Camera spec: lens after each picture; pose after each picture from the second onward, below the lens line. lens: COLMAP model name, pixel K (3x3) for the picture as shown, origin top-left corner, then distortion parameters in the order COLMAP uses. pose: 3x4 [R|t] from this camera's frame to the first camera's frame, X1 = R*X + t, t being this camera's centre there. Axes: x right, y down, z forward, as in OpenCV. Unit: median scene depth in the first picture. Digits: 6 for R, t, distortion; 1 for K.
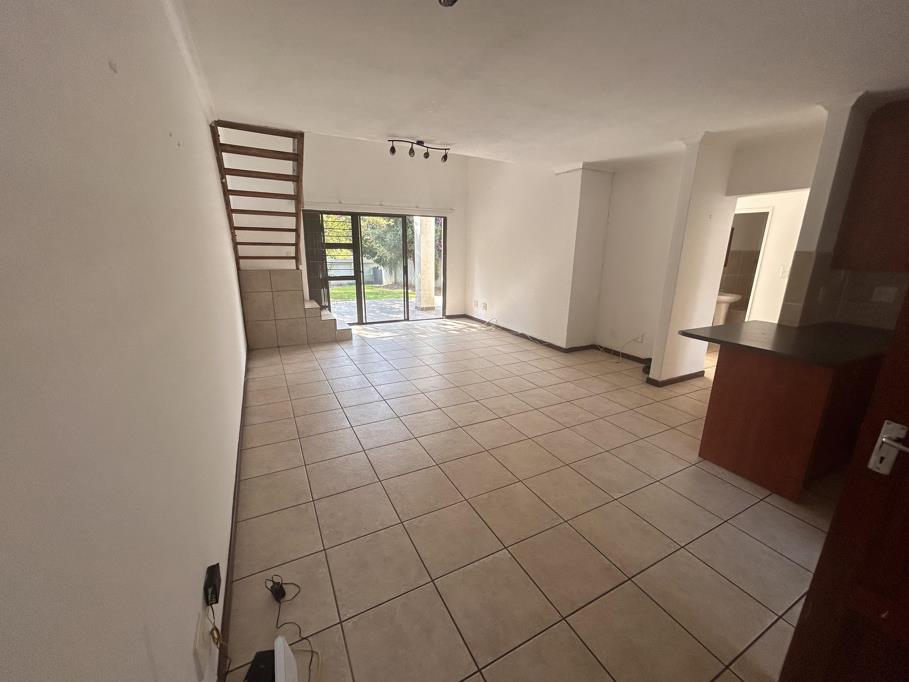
lens RADIAL K [[367.4, 0, 454.5], [0, 367.4, 341.0], [0, 0, 1]] dist [-0.000187, -0.000166]
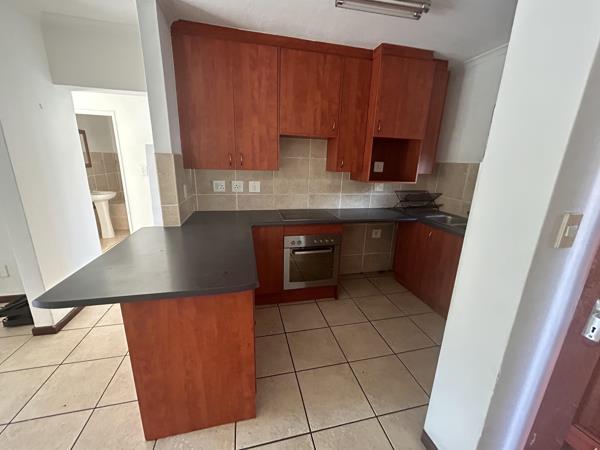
lens RADIAL K [[242.5, 0, 300.0], [0, 242.5, 225.0], [0, 0, 1]] dist [-0.000187, -0.000166]
pose [[0.246113, -0.254269, 0.935294, 0.221854], [0.212007, 0.955731, 0.204038, -0.066804], [-0.945770, 0.148073, 0.289125, 0.286486]]
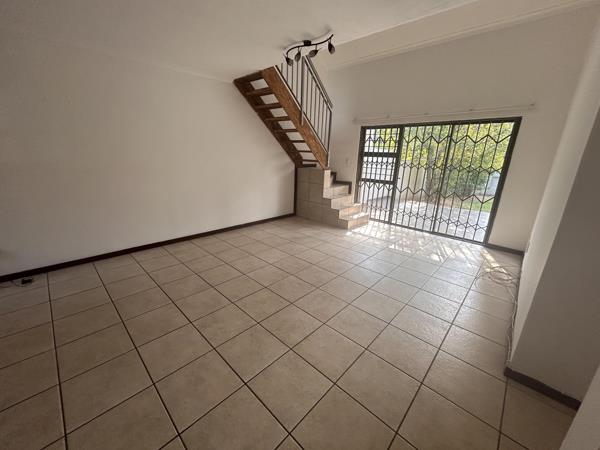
lens RADIAL K [[242.5, 0, 300.0], [0, 242.5, 225.0], [0, 0, 1]] dist [-0.000187, -0.000166]
pose [[0.326537, 0.265192, -0.907219, 0.611128], [-0.261255, 0.947762, 0.183009, -0.190769], [0.908361, 0.177256, 0.378762, 0.816152]]
